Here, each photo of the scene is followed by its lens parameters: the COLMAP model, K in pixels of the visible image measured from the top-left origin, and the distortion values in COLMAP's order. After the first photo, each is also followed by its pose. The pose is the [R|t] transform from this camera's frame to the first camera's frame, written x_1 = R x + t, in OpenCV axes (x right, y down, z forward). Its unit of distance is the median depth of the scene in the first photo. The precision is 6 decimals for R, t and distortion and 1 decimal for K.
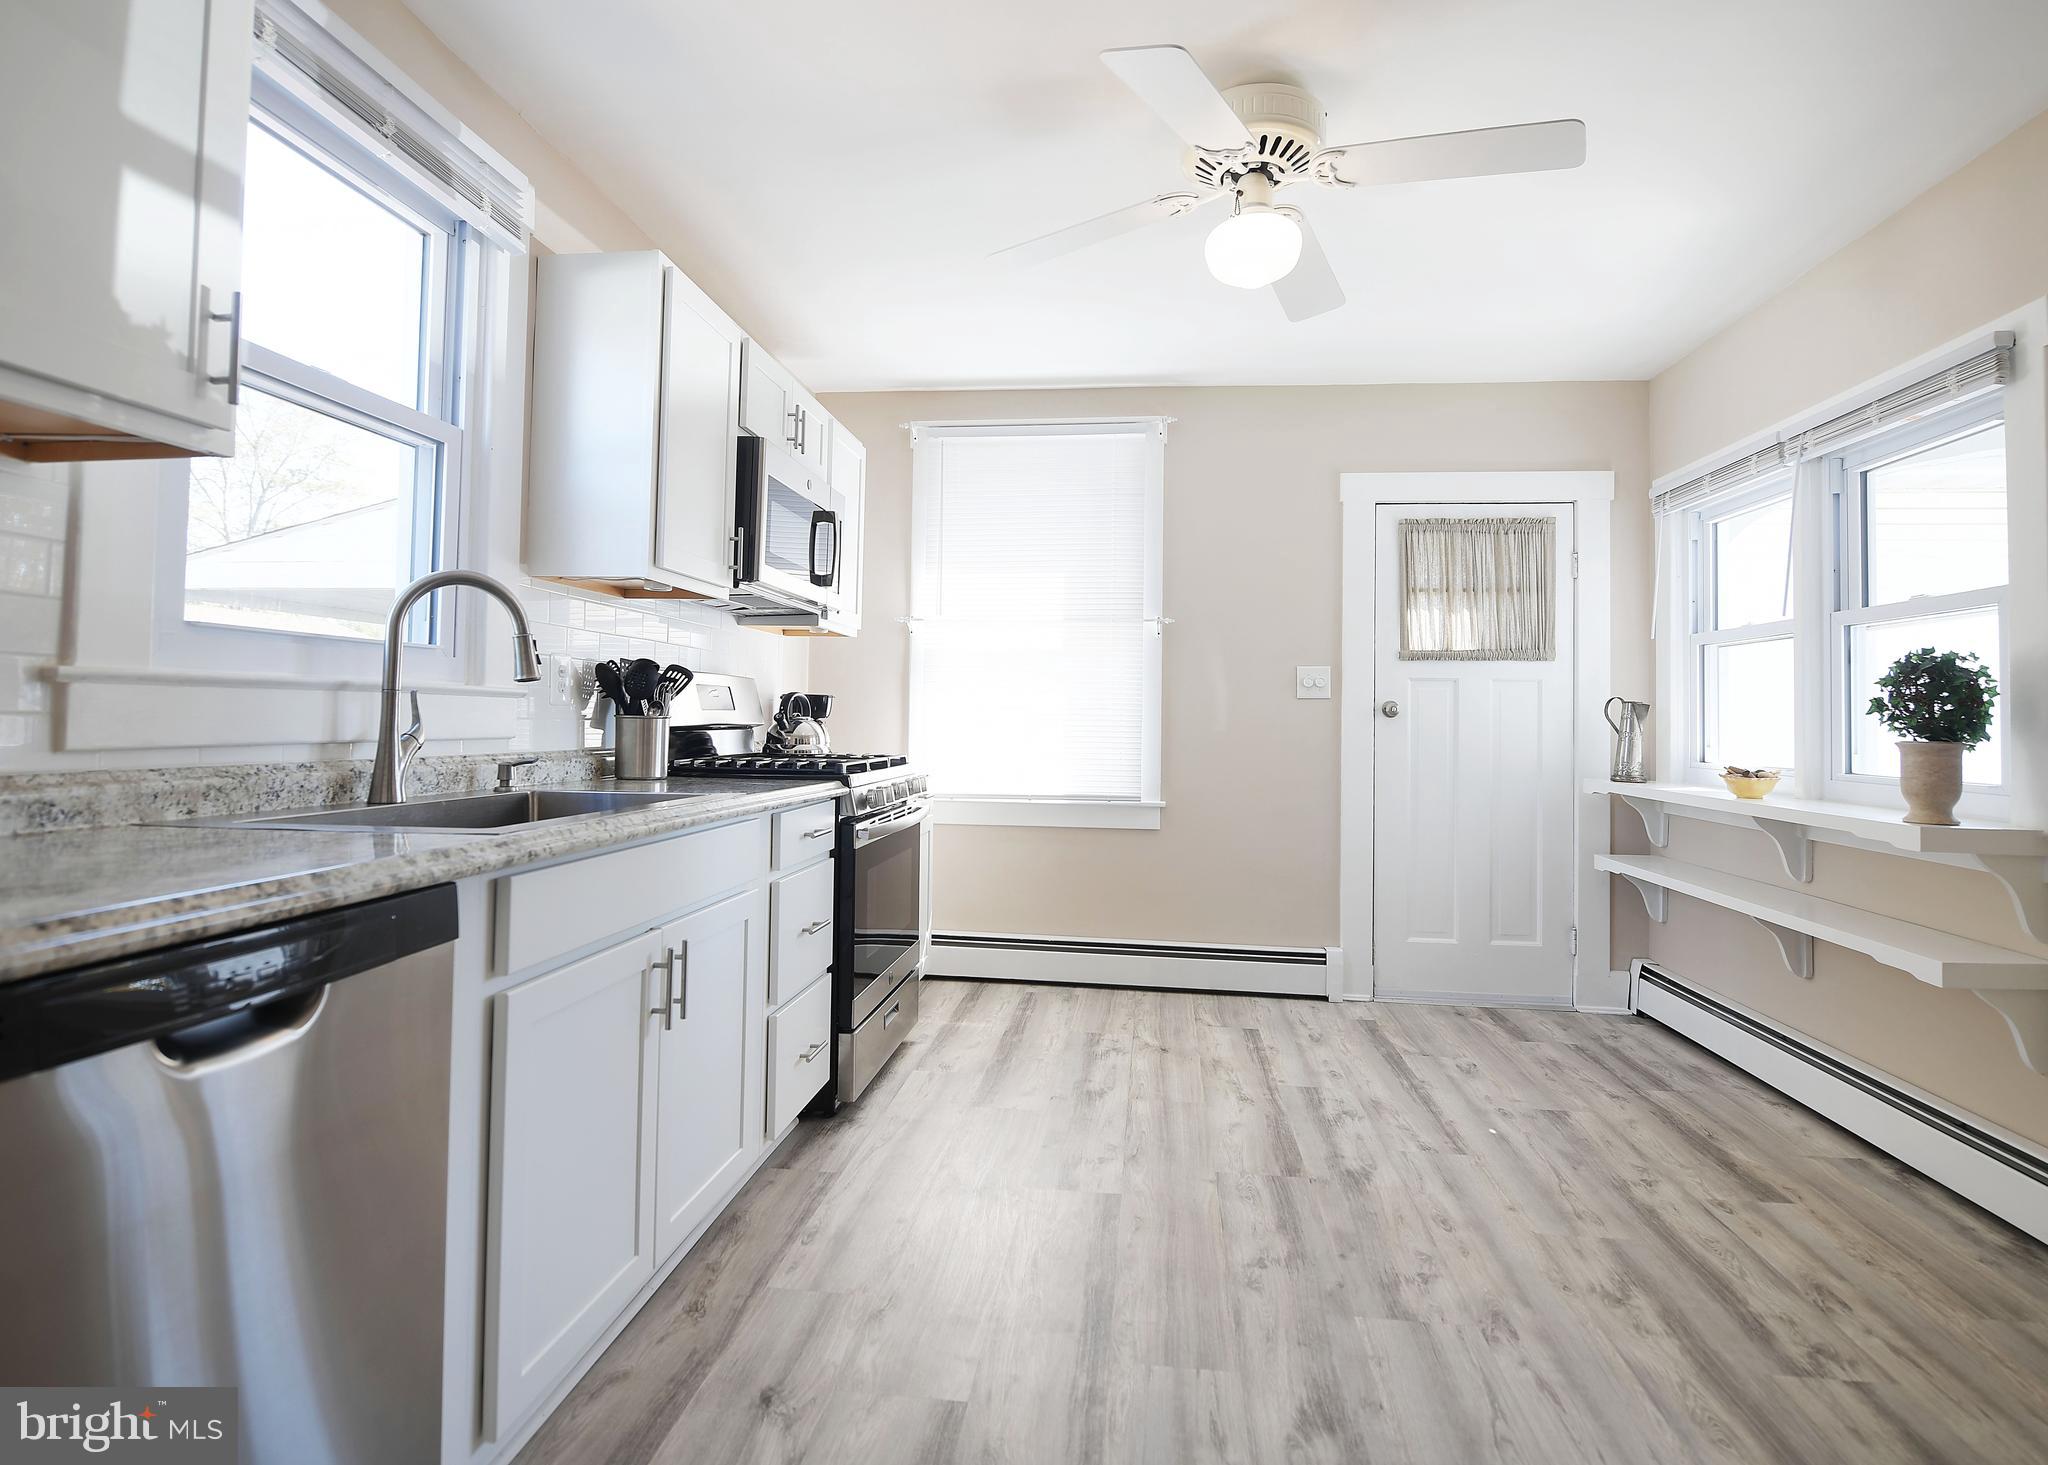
lens RADIAL K [[1061.2, 0, 1041.4], [0, 1061.2, 685.6], [0, 0, 1]] dist [-0.012643, -0.001054]
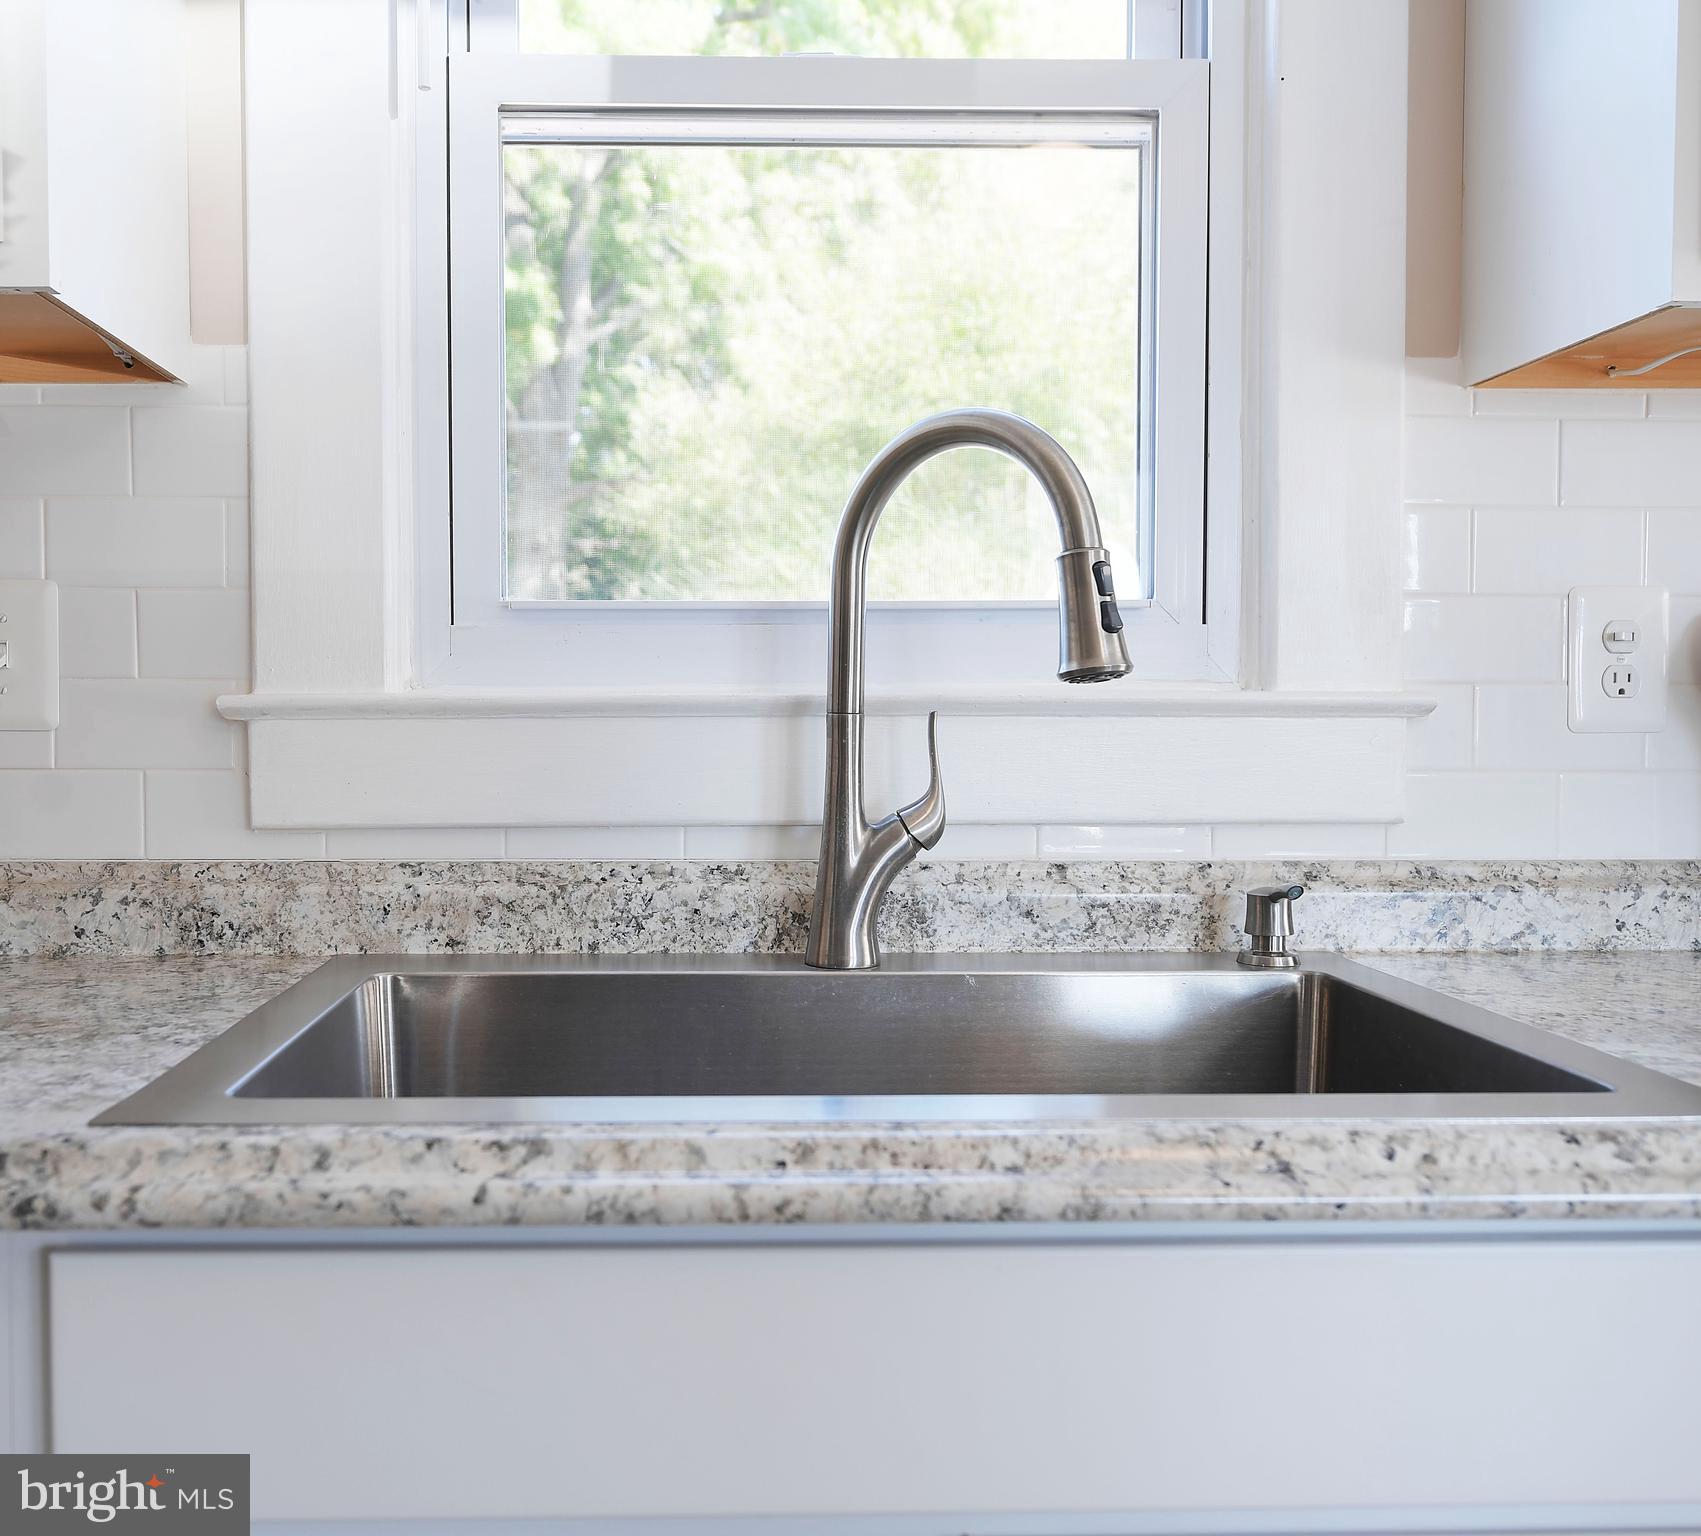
lens RADIAL K [[1583.2, 0, 744.8], [0, 1583.2, 760.9], [0, 0, 1]] dist [-0.002649, 0.000000]
pose [[0.138114, 0.014549, -0.990309, 0.034437], [0.036029, 0.999156, 0.019704, 0.008656], [0.989761, -0.038401, 0.137473, 0.750996]]
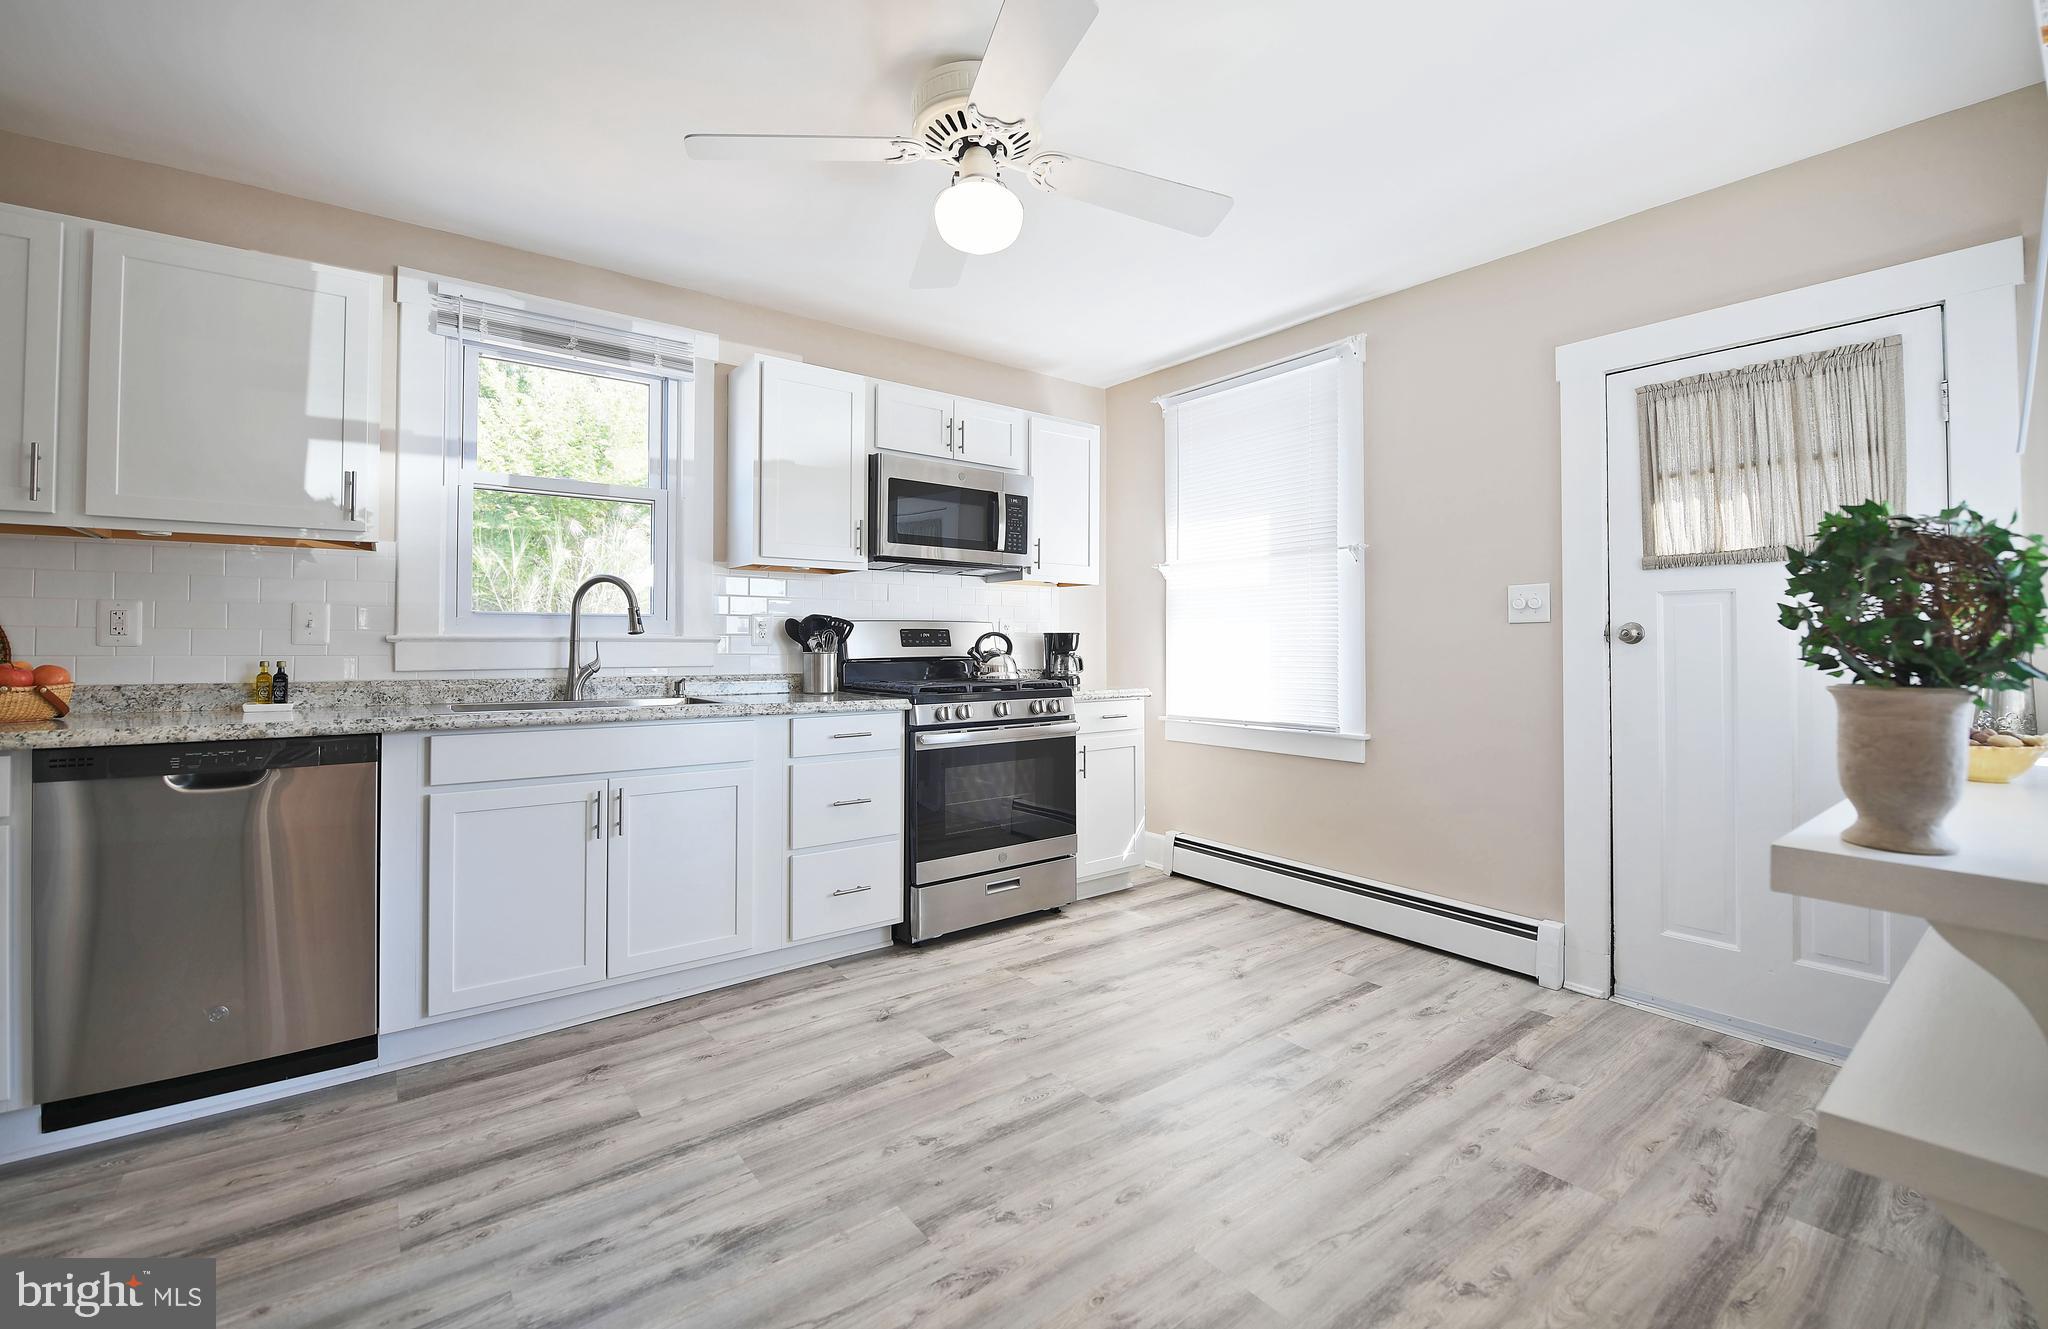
lens RADIAL K [[890.3, 0, 1042.7], [0, 890.3, 630.9], [0, 0, 1]] dist [-0.015178, -0.002341]
pose [[0.684844, -0.024450, -0.728279, 0.968243], [0.032431, 0.999469, -0.003058, 0.016141], [0.727967, -0.021525, 0.685274, 0.453427]]
